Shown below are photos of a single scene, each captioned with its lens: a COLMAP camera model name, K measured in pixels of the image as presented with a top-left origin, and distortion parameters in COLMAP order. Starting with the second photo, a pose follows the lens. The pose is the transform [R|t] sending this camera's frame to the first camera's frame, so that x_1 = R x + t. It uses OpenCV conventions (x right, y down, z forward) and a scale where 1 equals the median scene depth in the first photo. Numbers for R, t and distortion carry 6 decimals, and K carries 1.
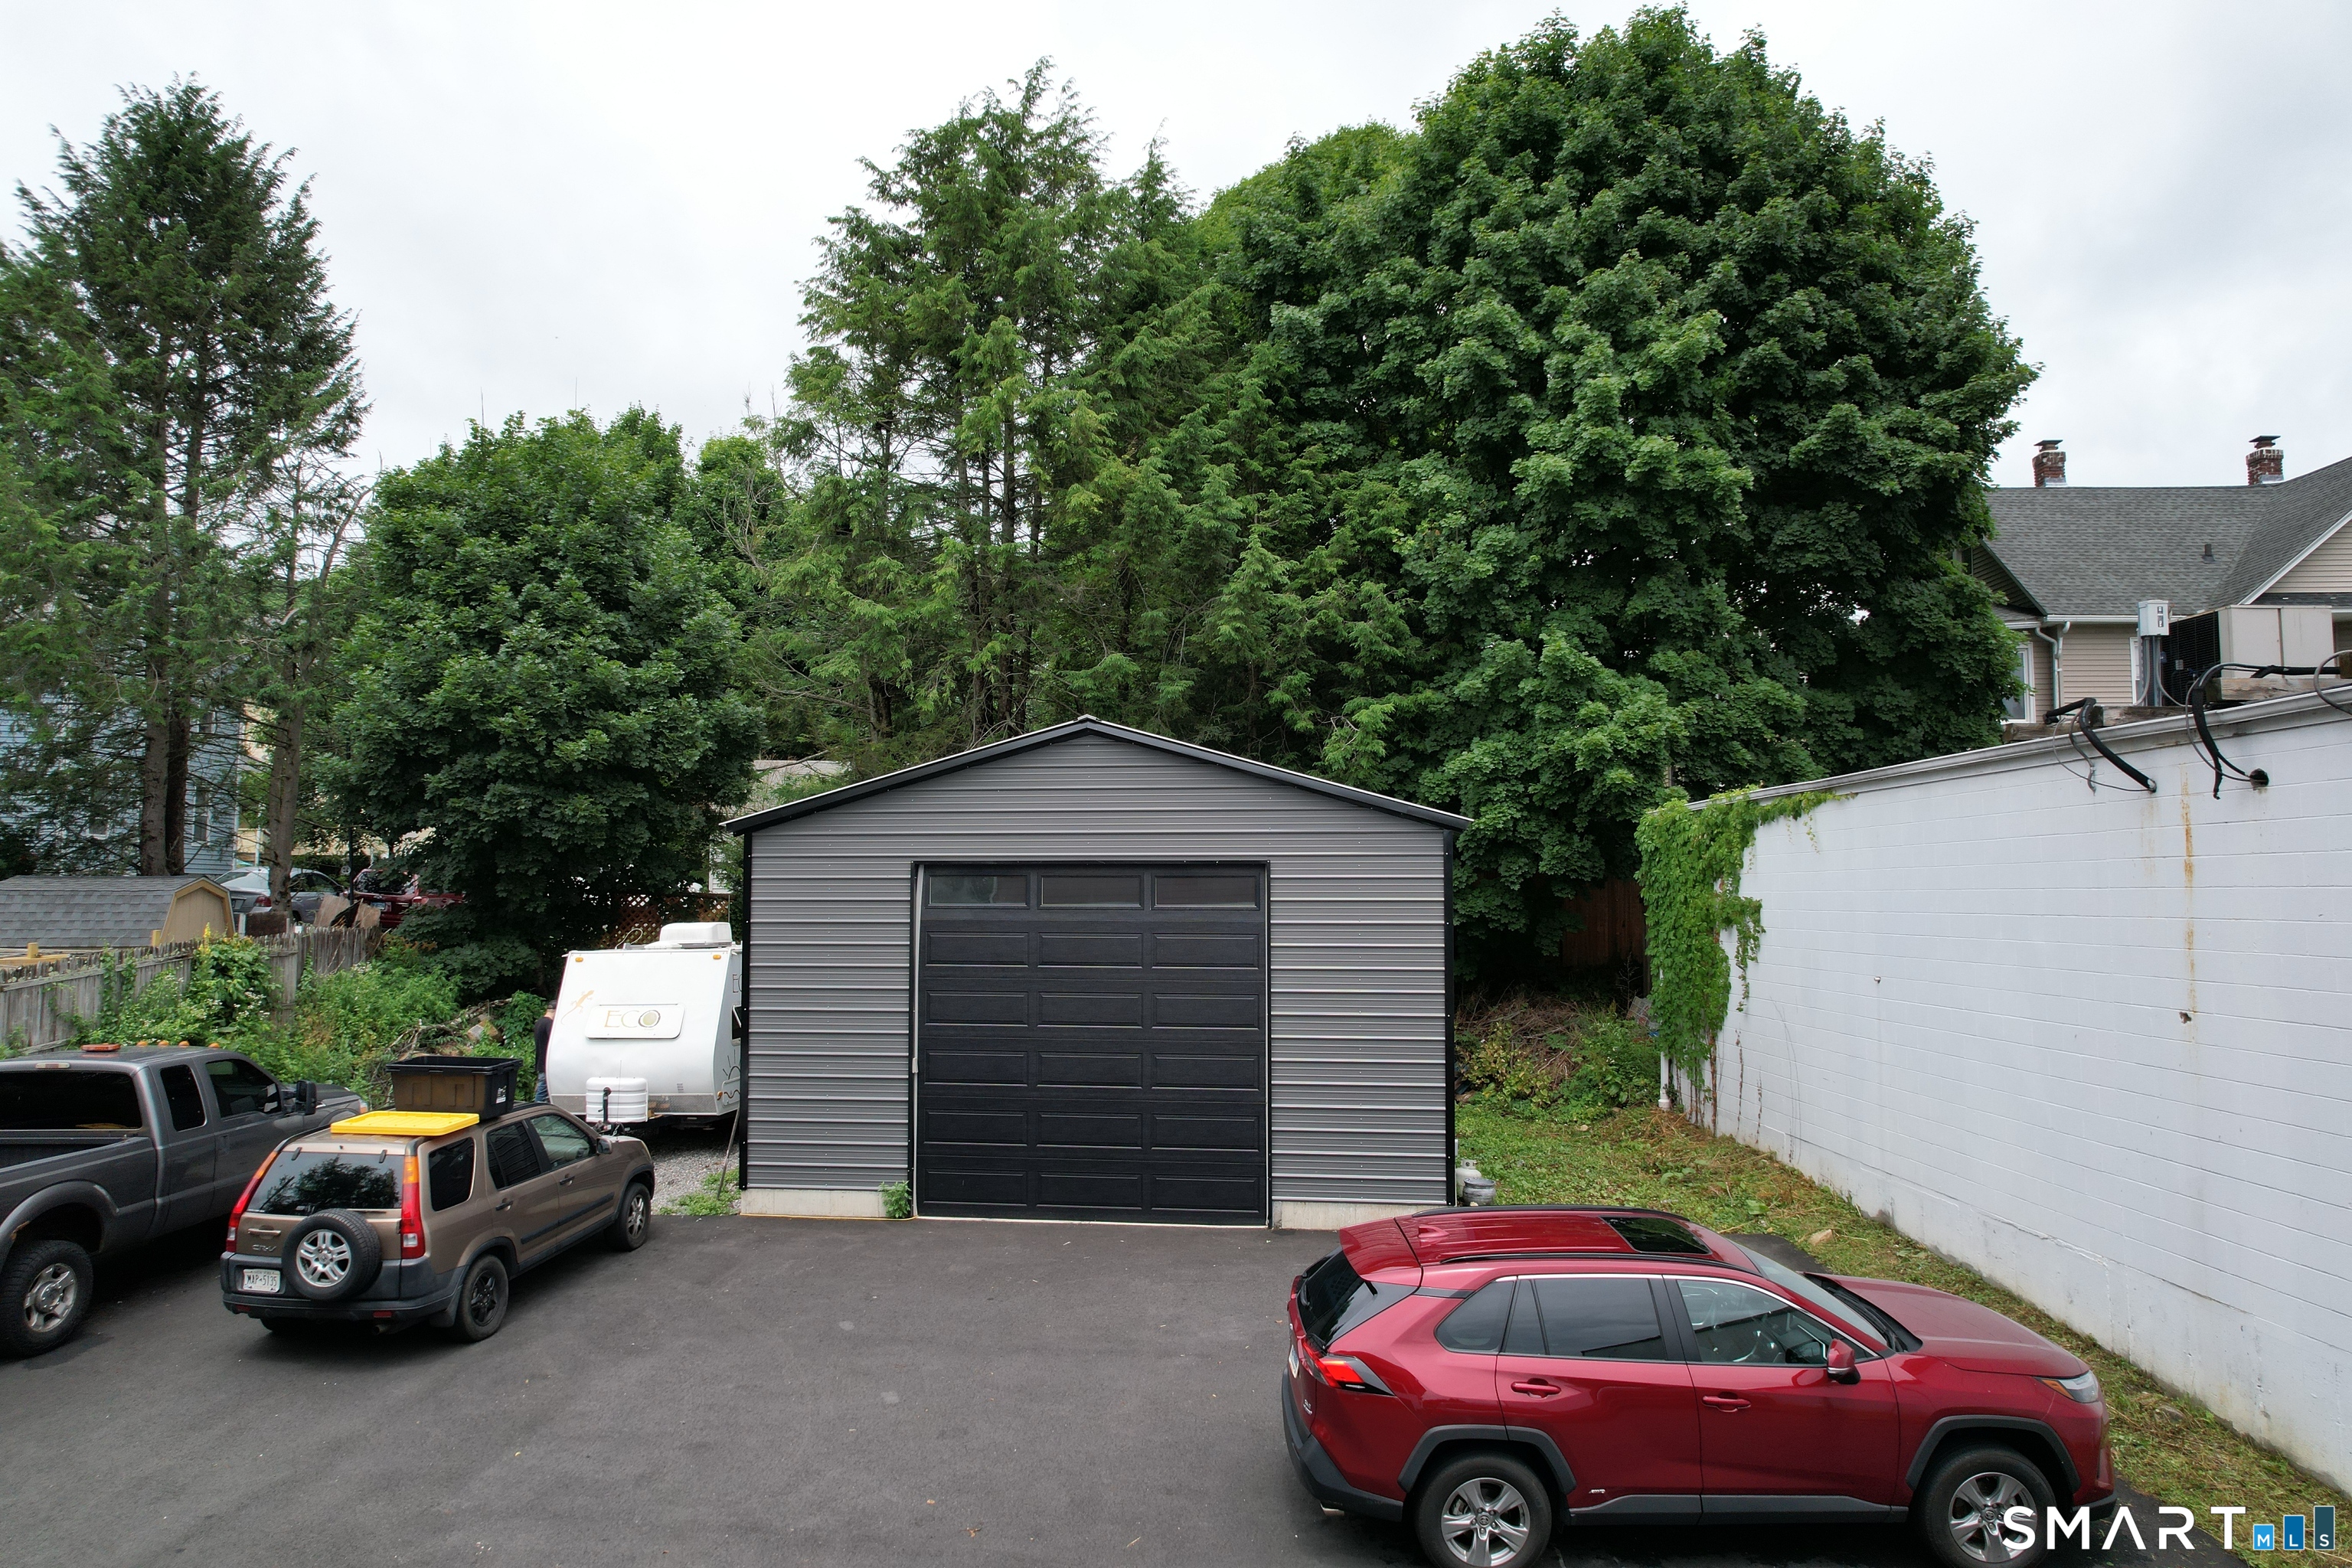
lens RADIAL K [[1509.6, 0, 1176.0], [0, 1509.6, 784.0], [0, 0, 1]] dist [-0.062980, 0.066541]
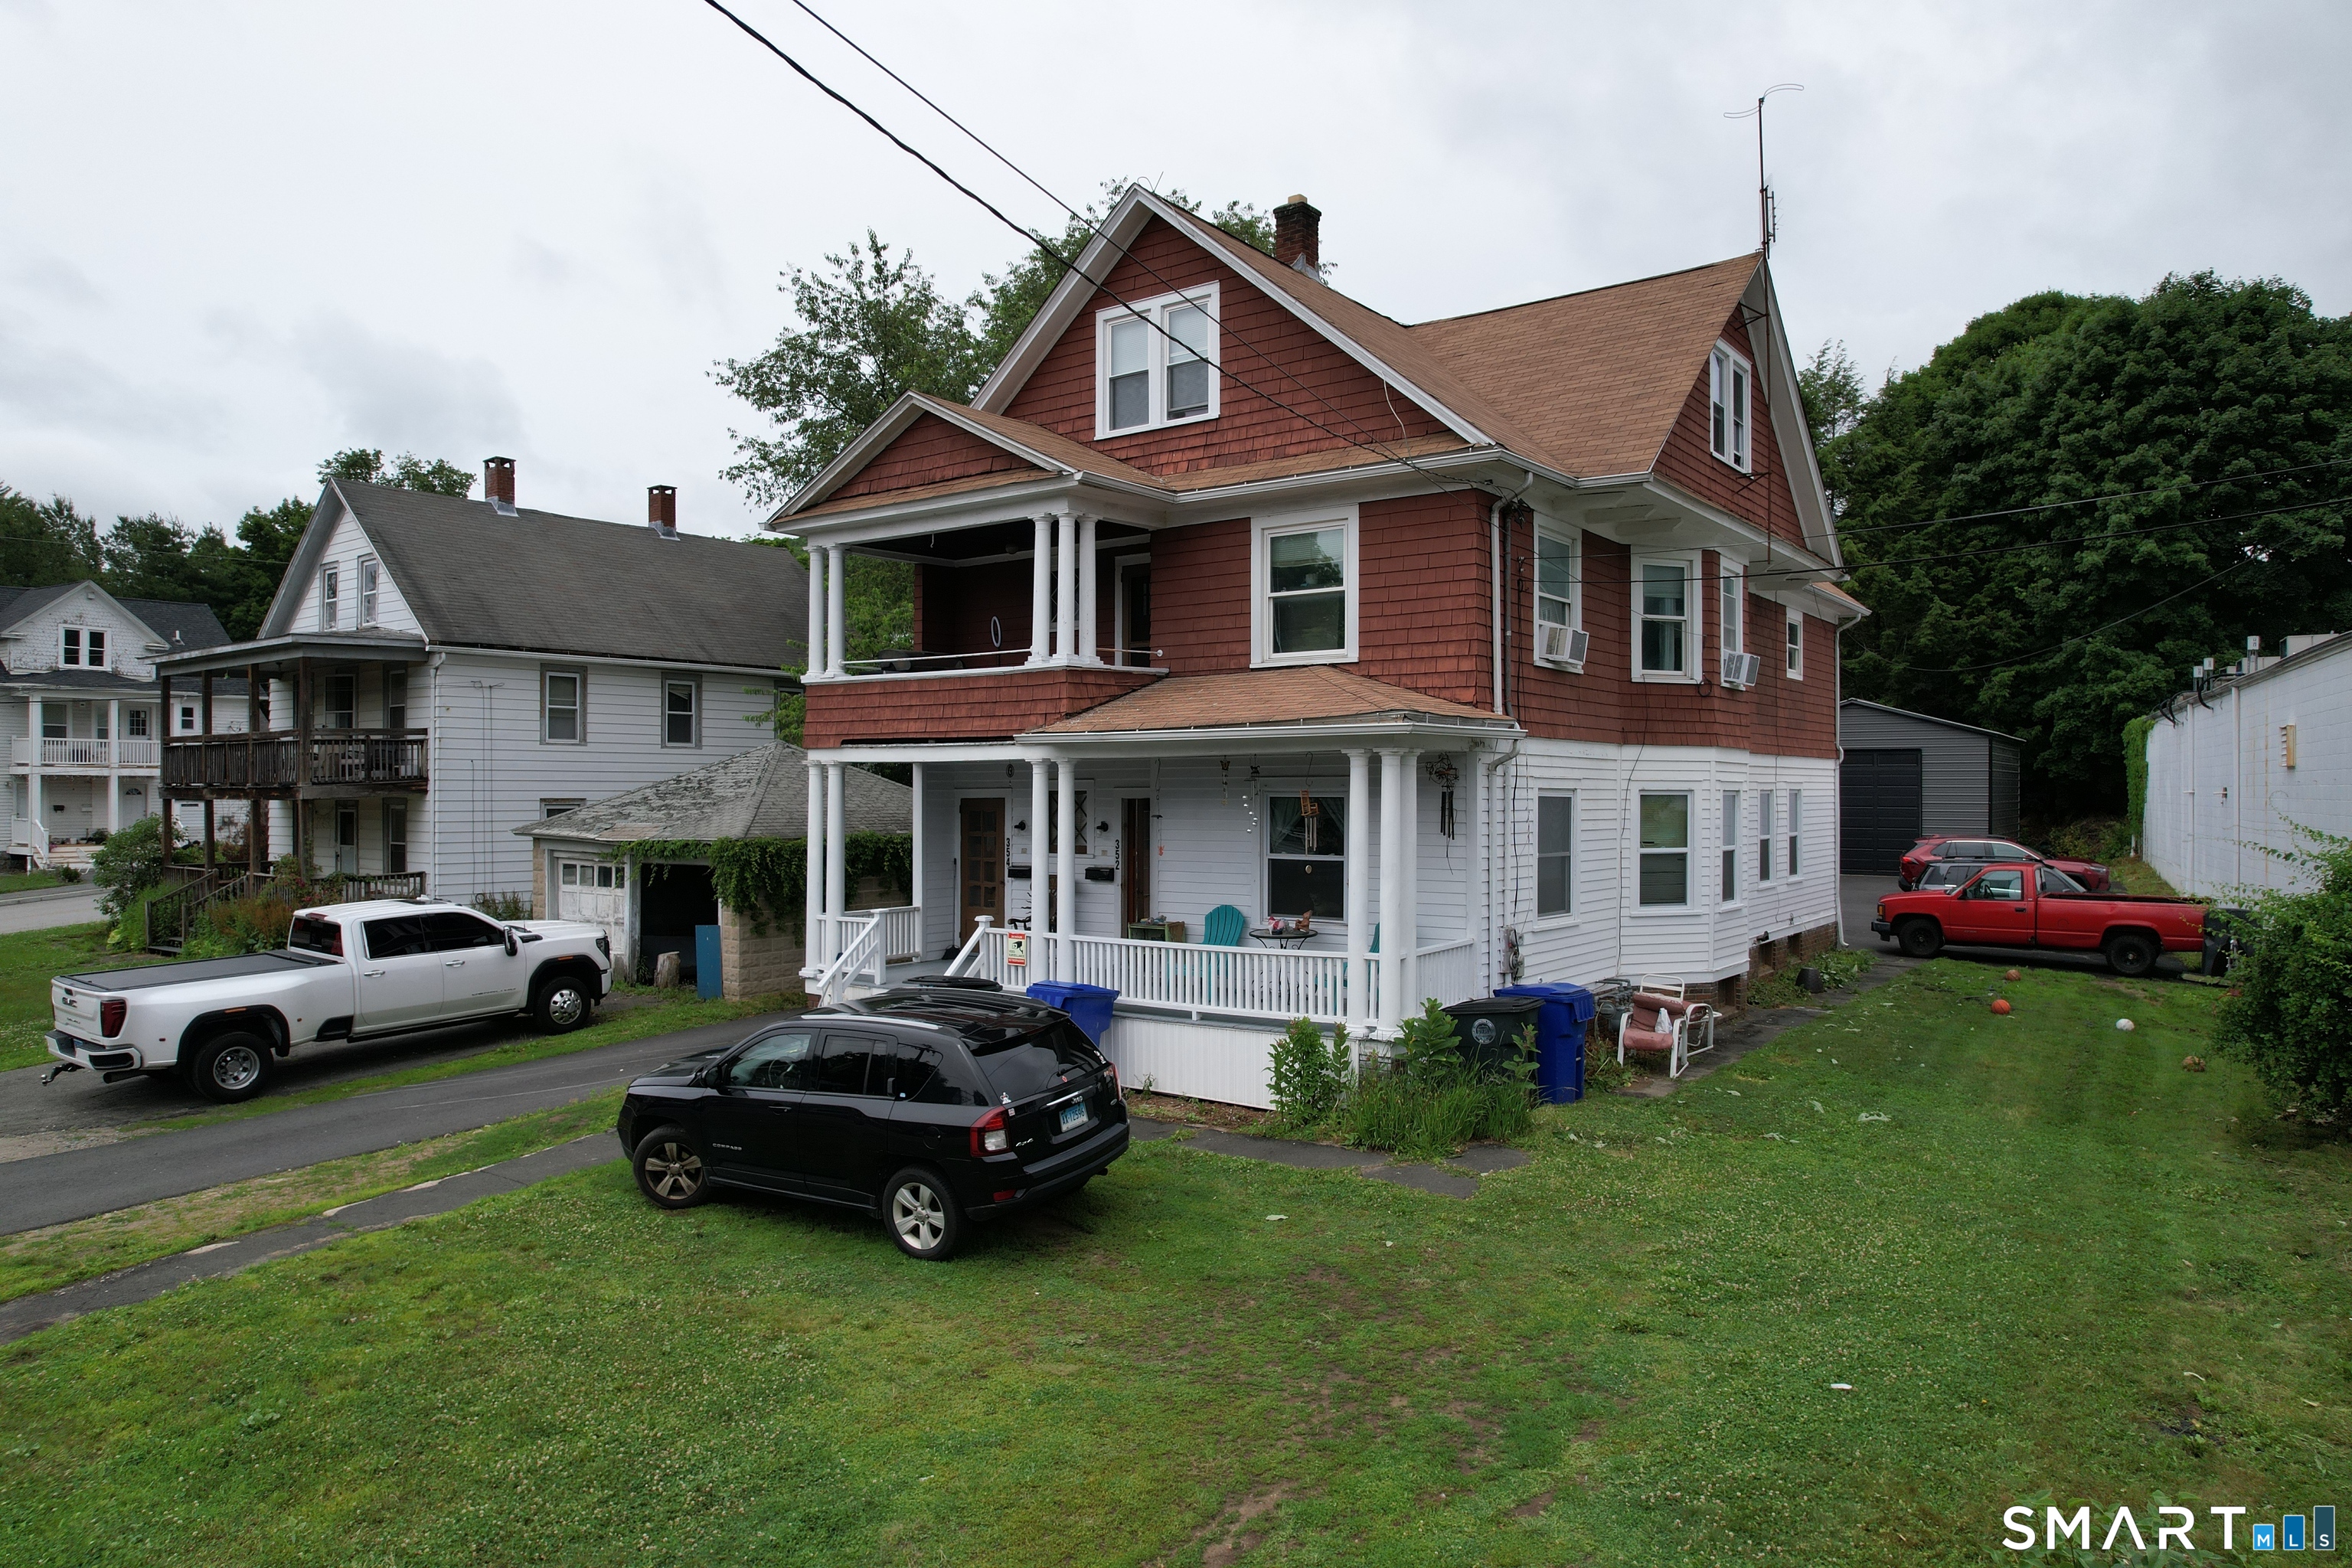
lens RADIAL K [[1509.6, 0, 1176.0], [0, 1509.6, 784.0], [0, 0, 1]] dist [-0.062980, 0.066541]
pose [[0.874446, -0.003519, -0.485109, 0.130154], [0.043268, 0.996554, 0.070766, -0.094543], [0.483189, -0.082871, 0.871585, -1.363952]]
